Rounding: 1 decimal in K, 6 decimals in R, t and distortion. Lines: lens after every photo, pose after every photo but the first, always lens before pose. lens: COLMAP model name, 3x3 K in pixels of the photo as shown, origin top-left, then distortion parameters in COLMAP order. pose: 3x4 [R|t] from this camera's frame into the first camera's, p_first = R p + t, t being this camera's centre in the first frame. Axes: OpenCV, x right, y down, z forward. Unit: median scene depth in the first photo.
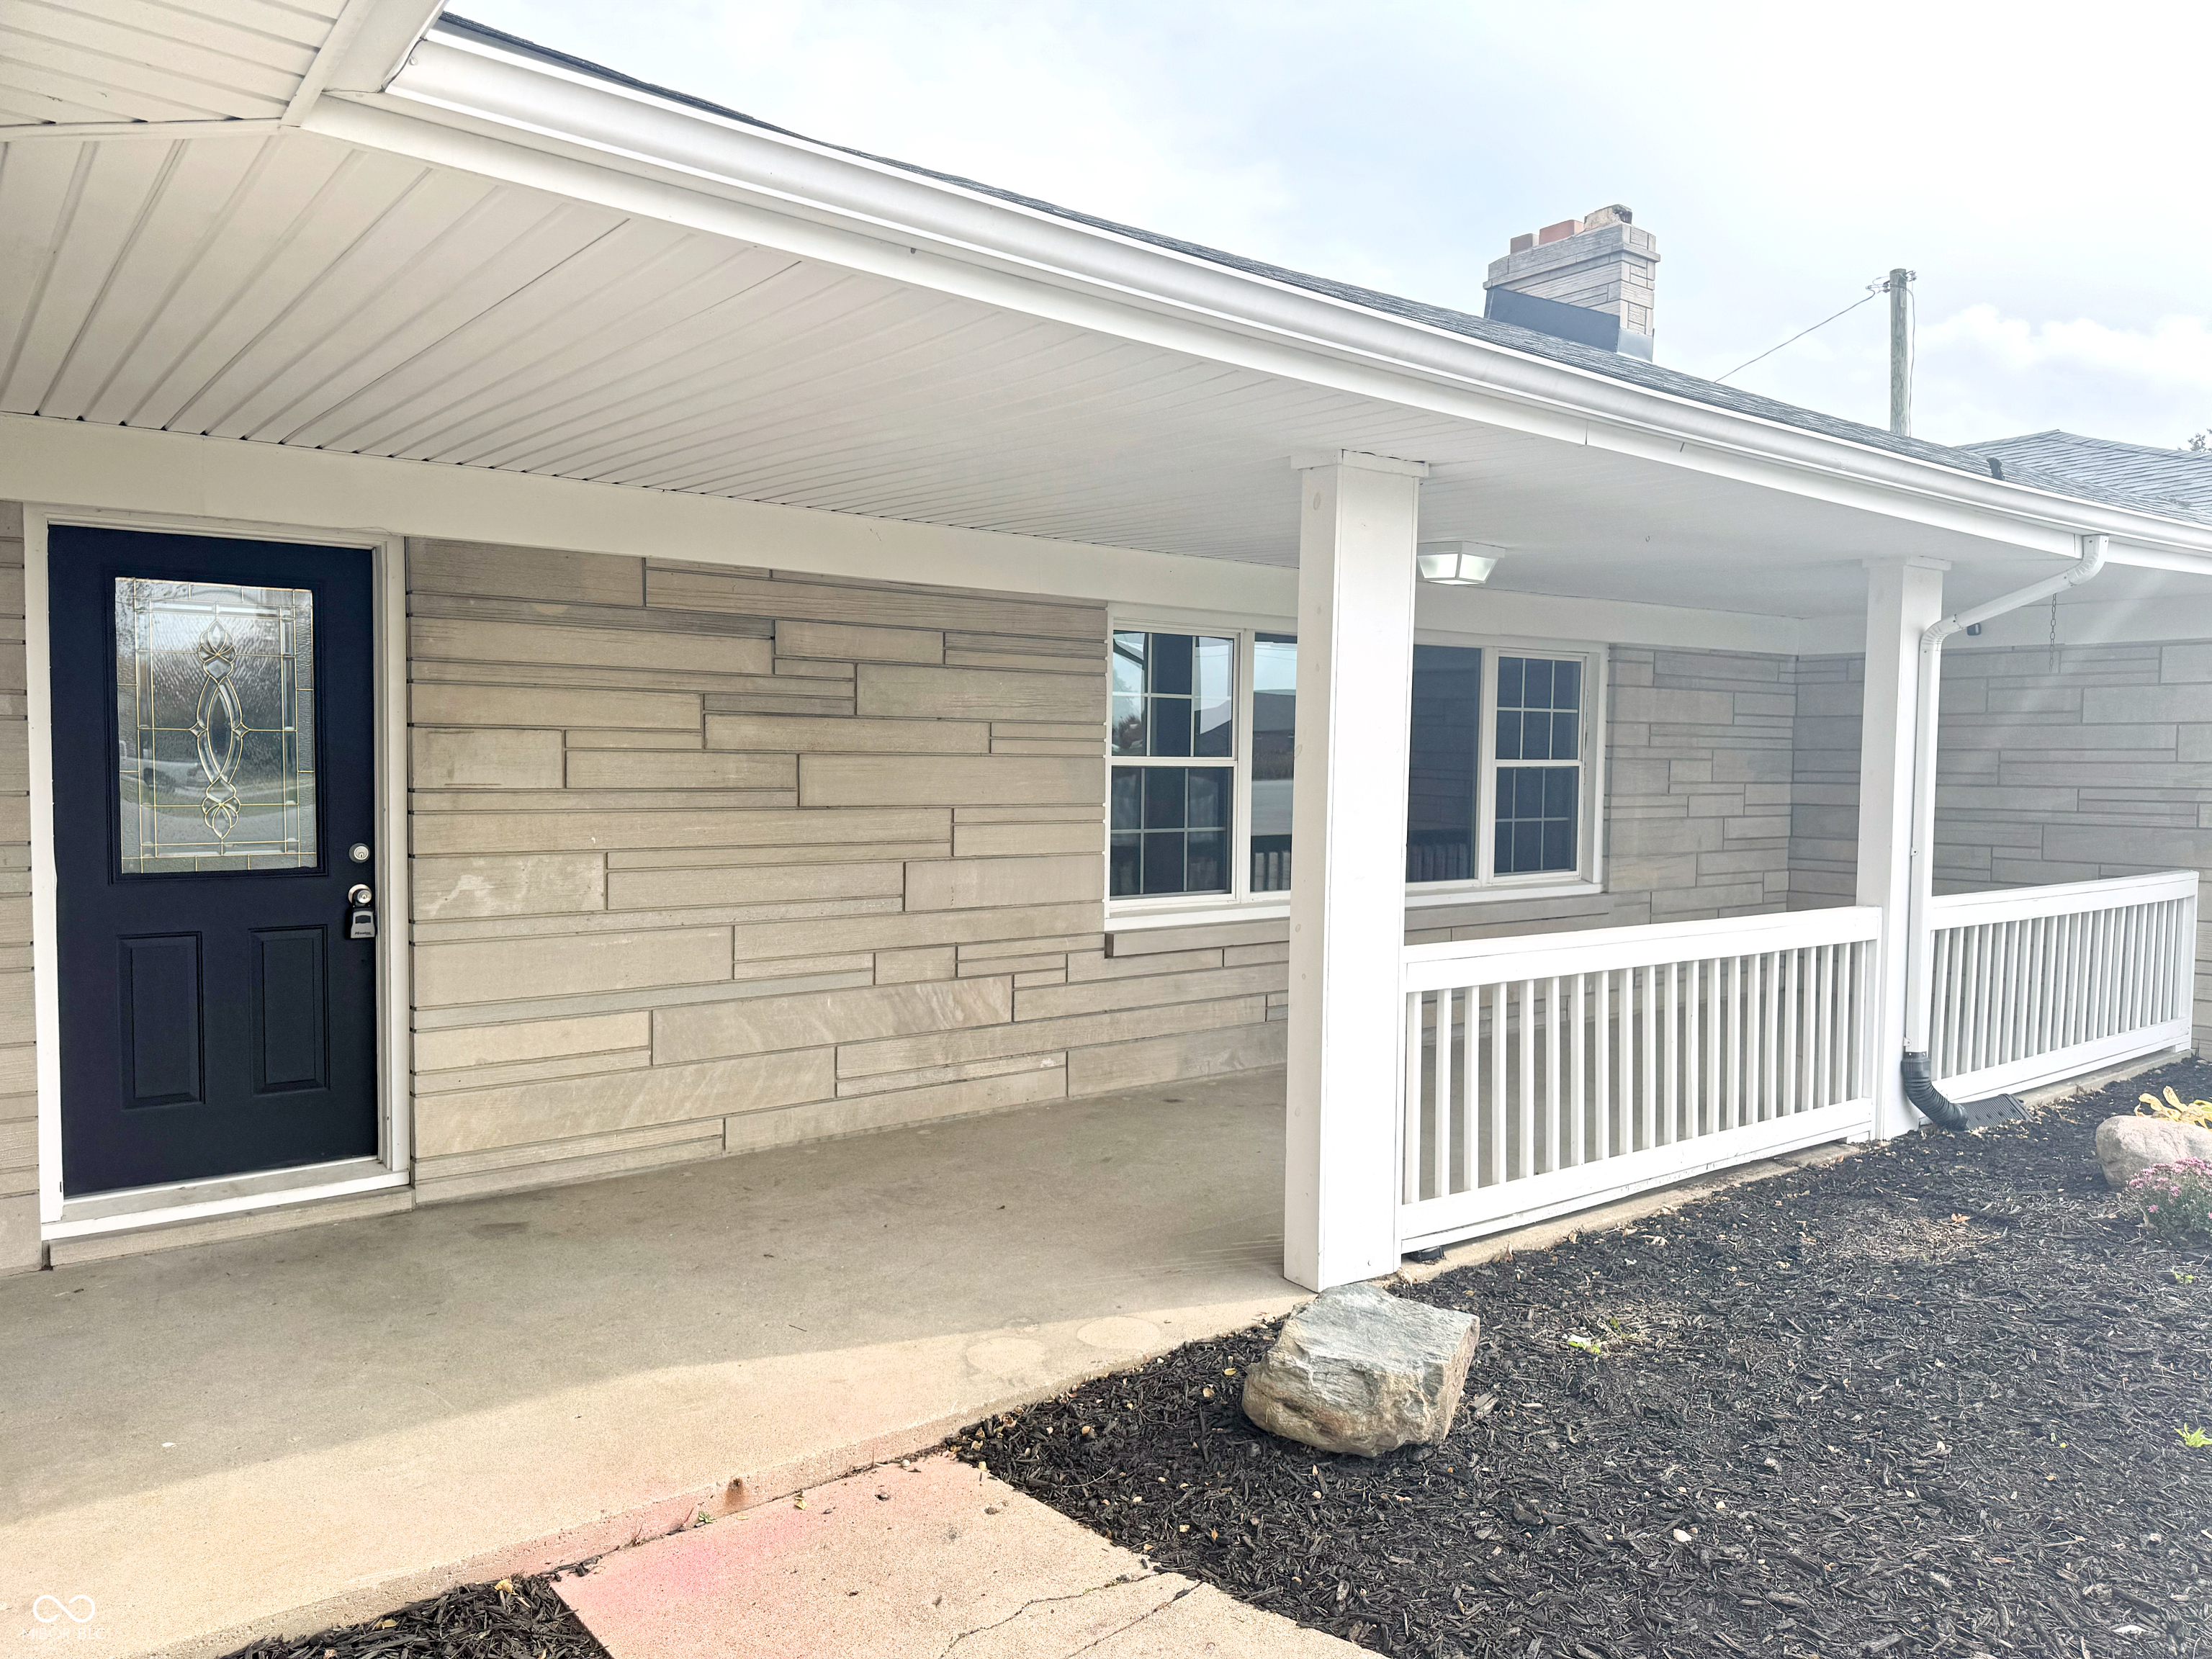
lens RADIAL K [[1571.2, 0, 1130.1], [0, 1571.2, 837.4], [0, 0, 1]] dist [0.078696, -0.102113]
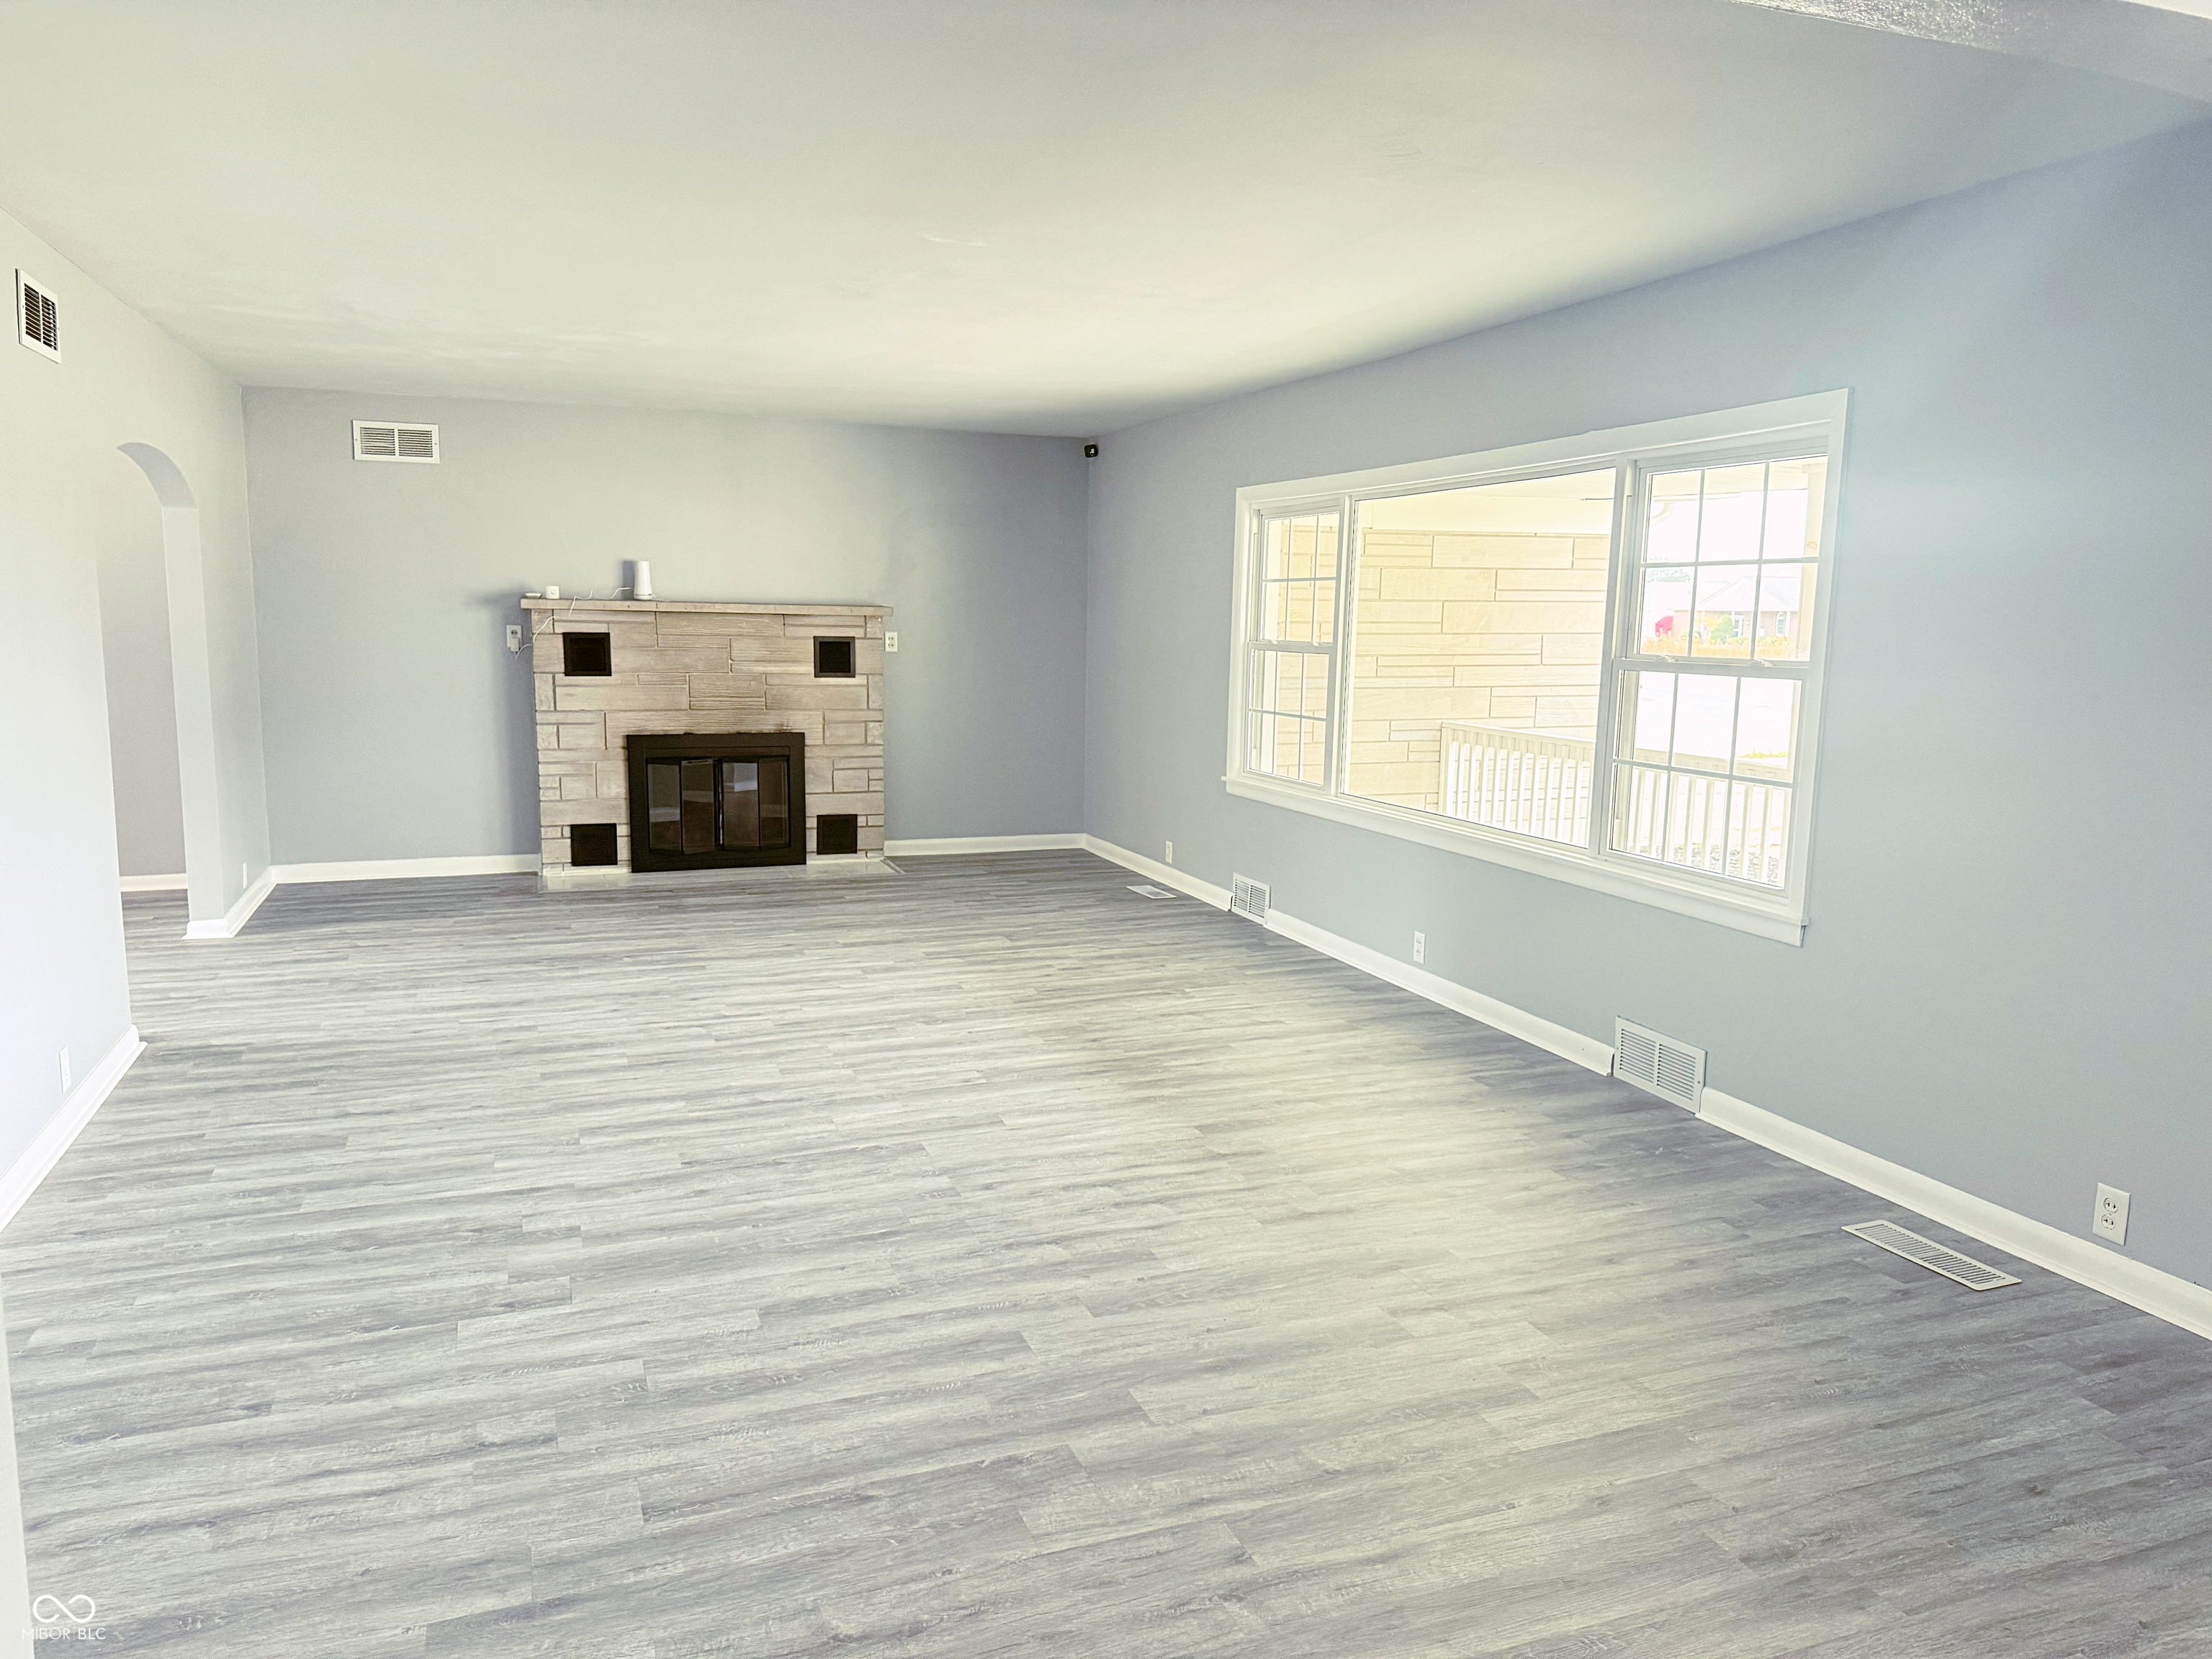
lens RADIAL K [[1571.2, 0, 1121.1], [0, 1571.2, 848.0], [0, 0, 1]] dist [0.078696, -0.102113]
pose [[0.310842, -0.141723, 0.939836, -0.789380], [0.033853, 0.989844, 0.138067, -0.081294], [-0.949859, -0.011101, 0.312482, 1.167253]]
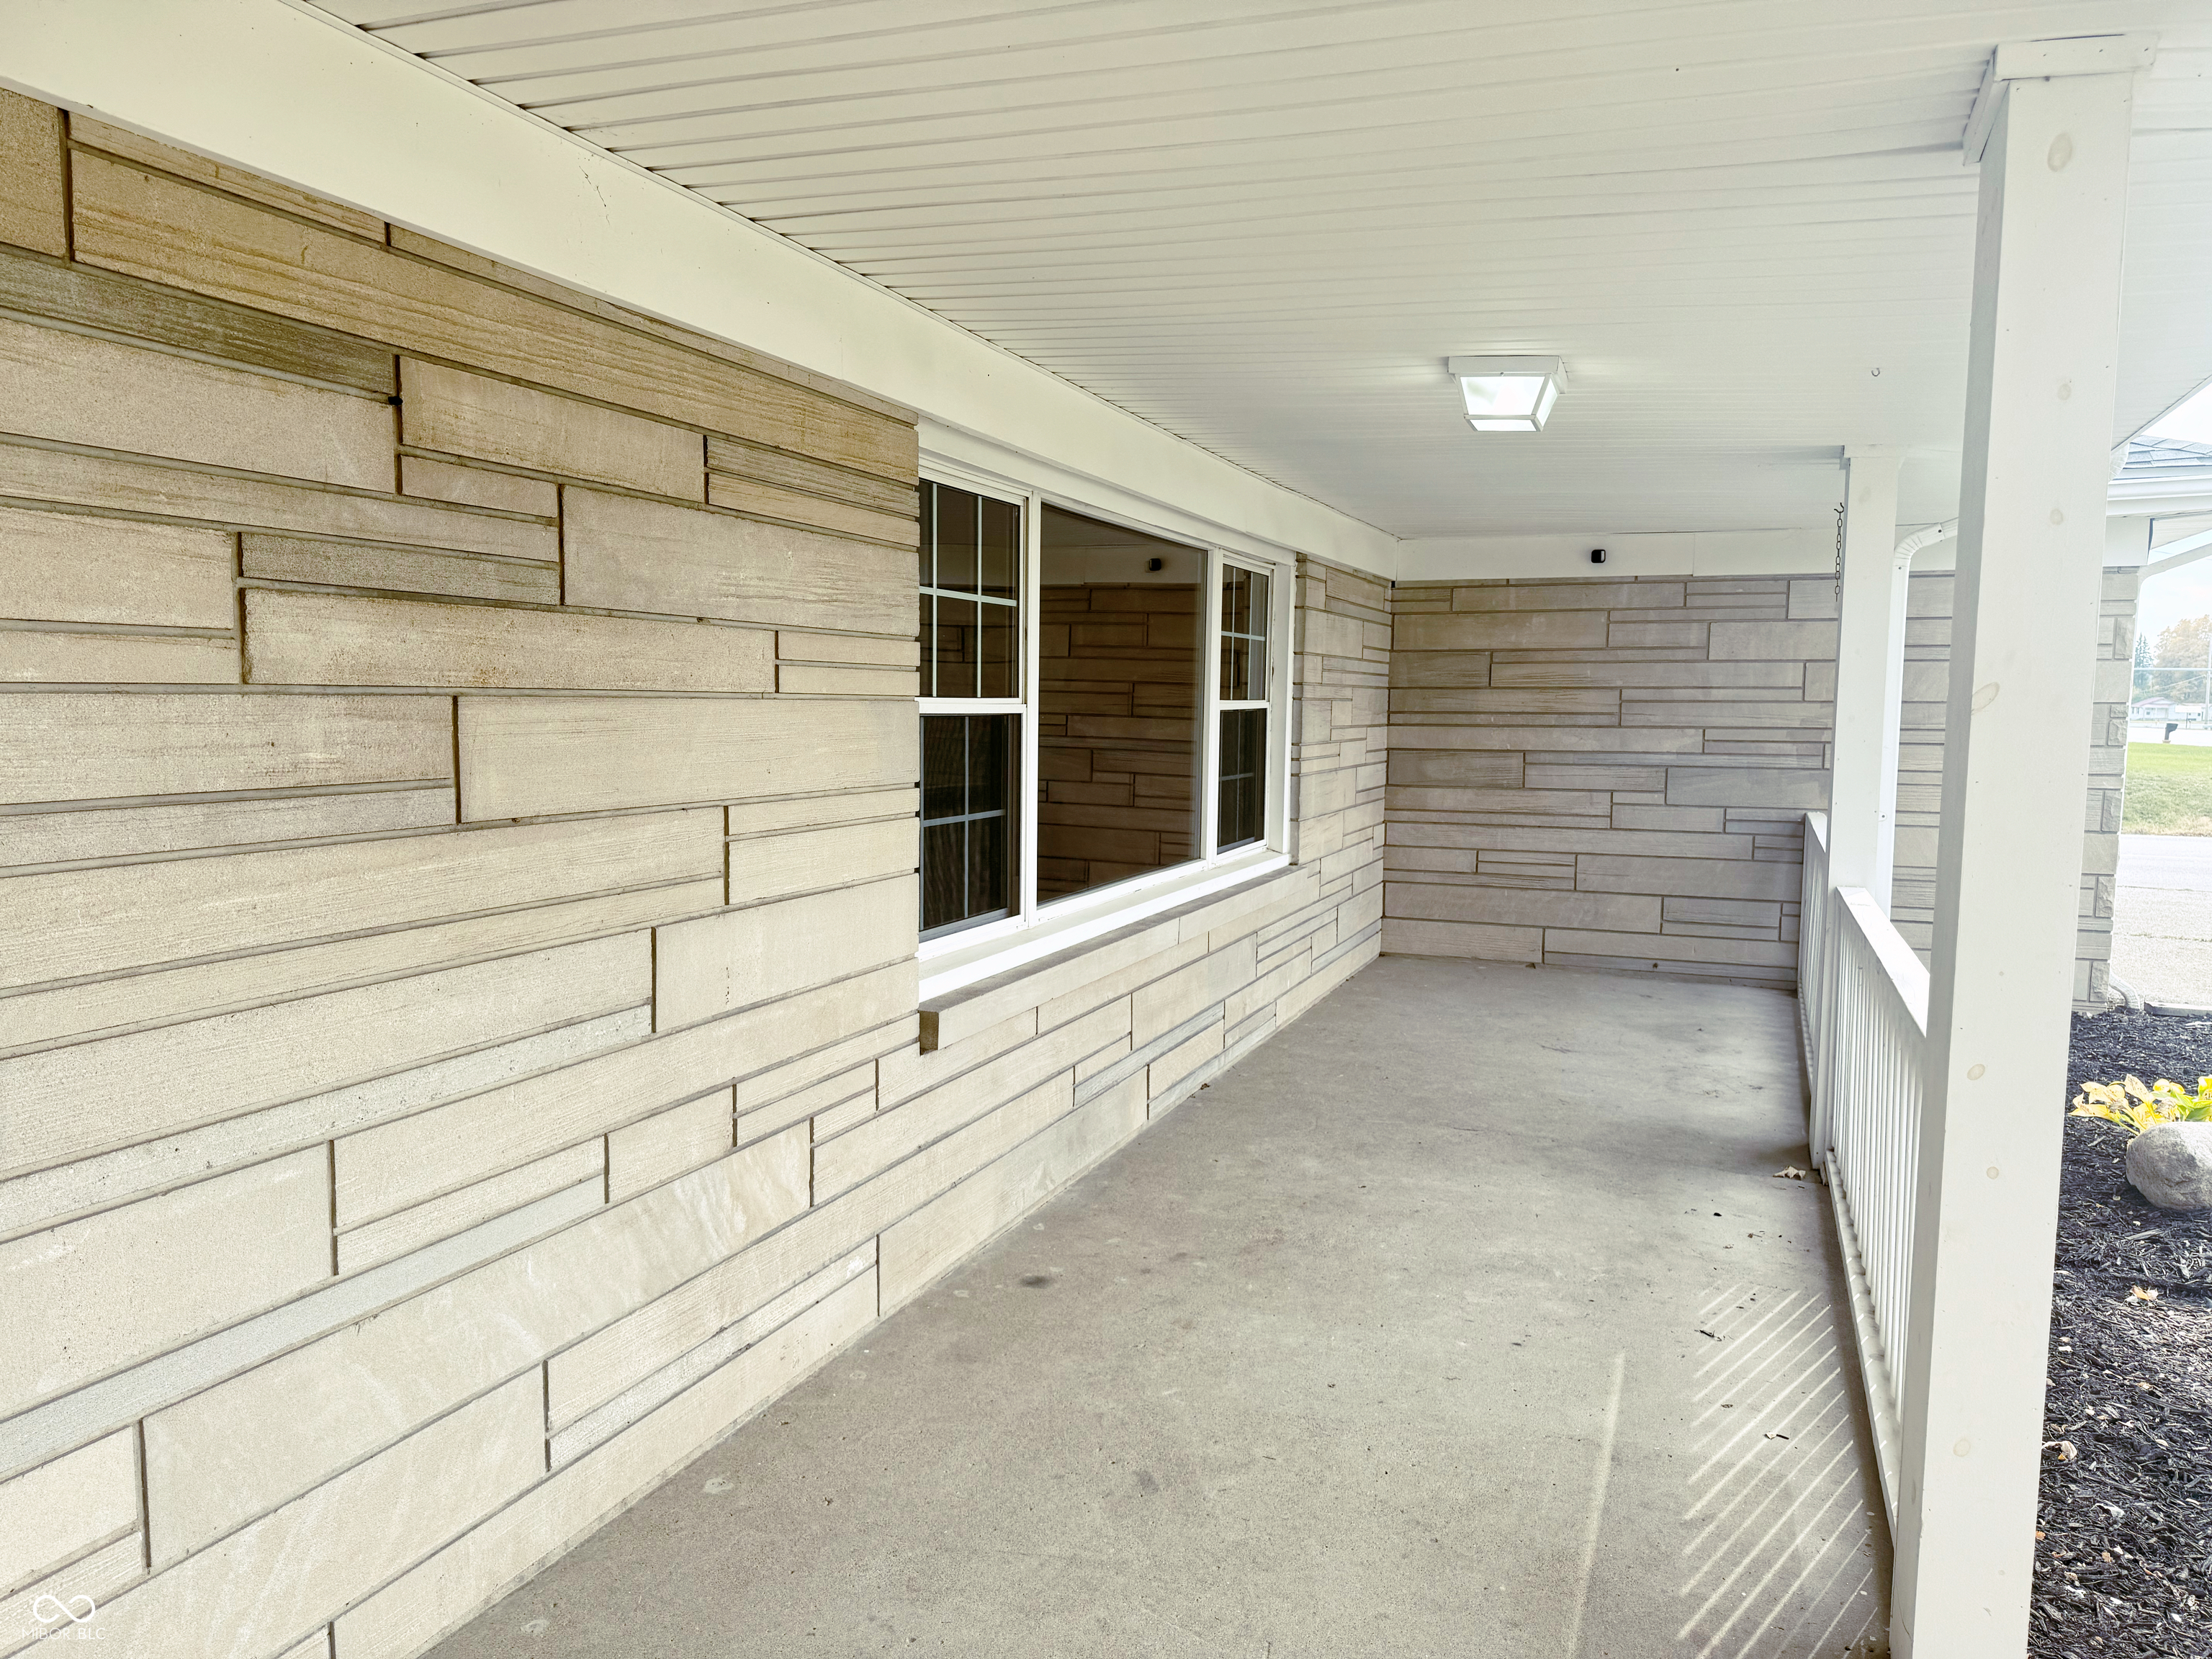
lens RADIAL K [[1571.2, 0, 1144.3], [0, 1571.2, 842.3], [0, 0, 1]] dist [0.078696, -0.102113]
pose [[0.855445, -0.047694, 0.515693, -0.255849], [0.023627, 0.998308, 0.053136, -0.030707], [-0.517354, -0.033271, 0.855124, 0.518821]]
